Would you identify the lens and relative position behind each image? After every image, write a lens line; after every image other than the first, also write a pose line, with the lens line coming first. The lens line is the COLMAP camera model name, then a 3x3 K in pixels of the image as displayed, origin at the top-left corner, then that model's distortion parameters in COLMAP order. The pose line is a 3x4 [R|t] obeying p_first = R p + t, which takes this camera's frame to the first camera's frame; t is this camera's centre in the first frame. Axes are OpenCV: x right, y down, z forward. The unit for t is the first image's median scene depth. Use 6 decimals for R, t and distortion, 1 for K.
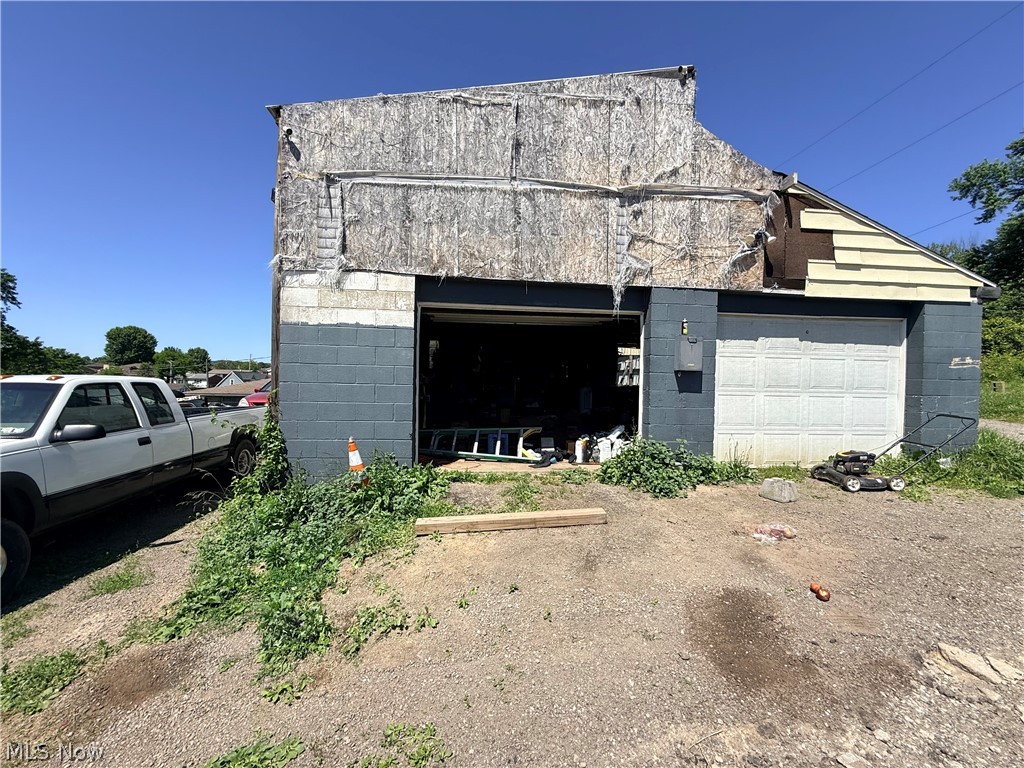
lens RADIAL K [[411.8, 0, 511.8], [0, 411.8, 379.1], [0, 0, 1]] dist [-0.001763, 0.000137]
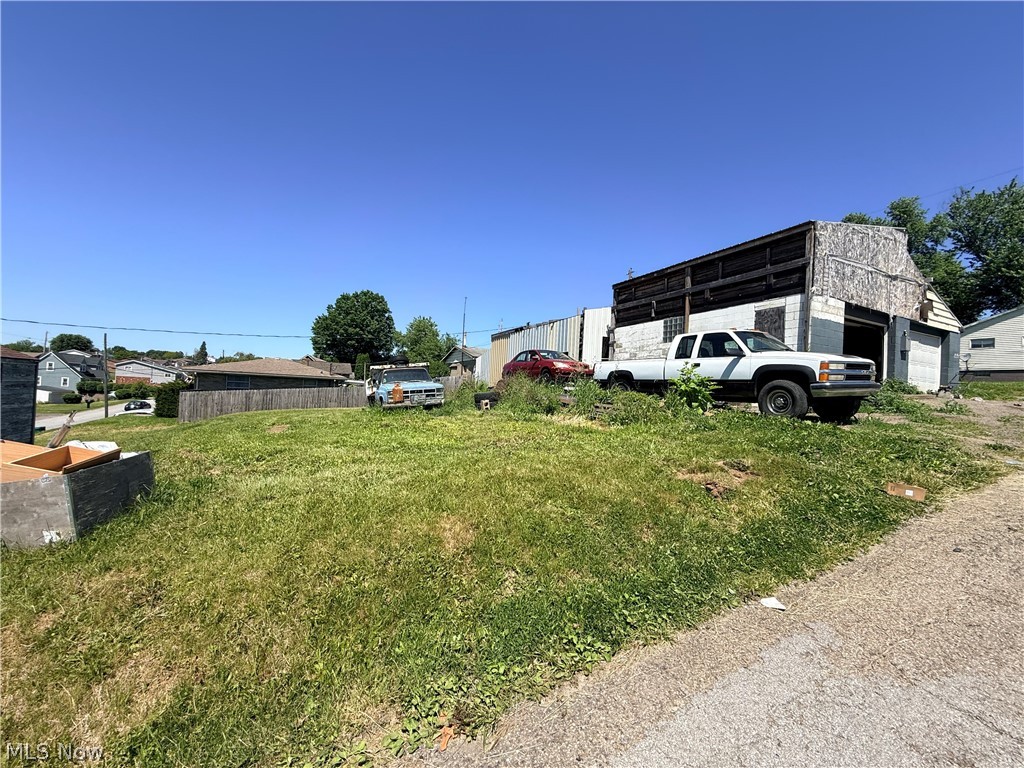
lens RADIAL K [[411.8, 0, 513.7], [0, 411.8, 383.9], [0, 0, 1]] dist [-0.001763, 0.000137]
pose [[0.935181, 0.036270, 0.352307, -2.586790], [-0.036135, 0.999323, -0.006962, 0.276141], [-0.352321, -0.006220, 0.935858, -0.484707]]
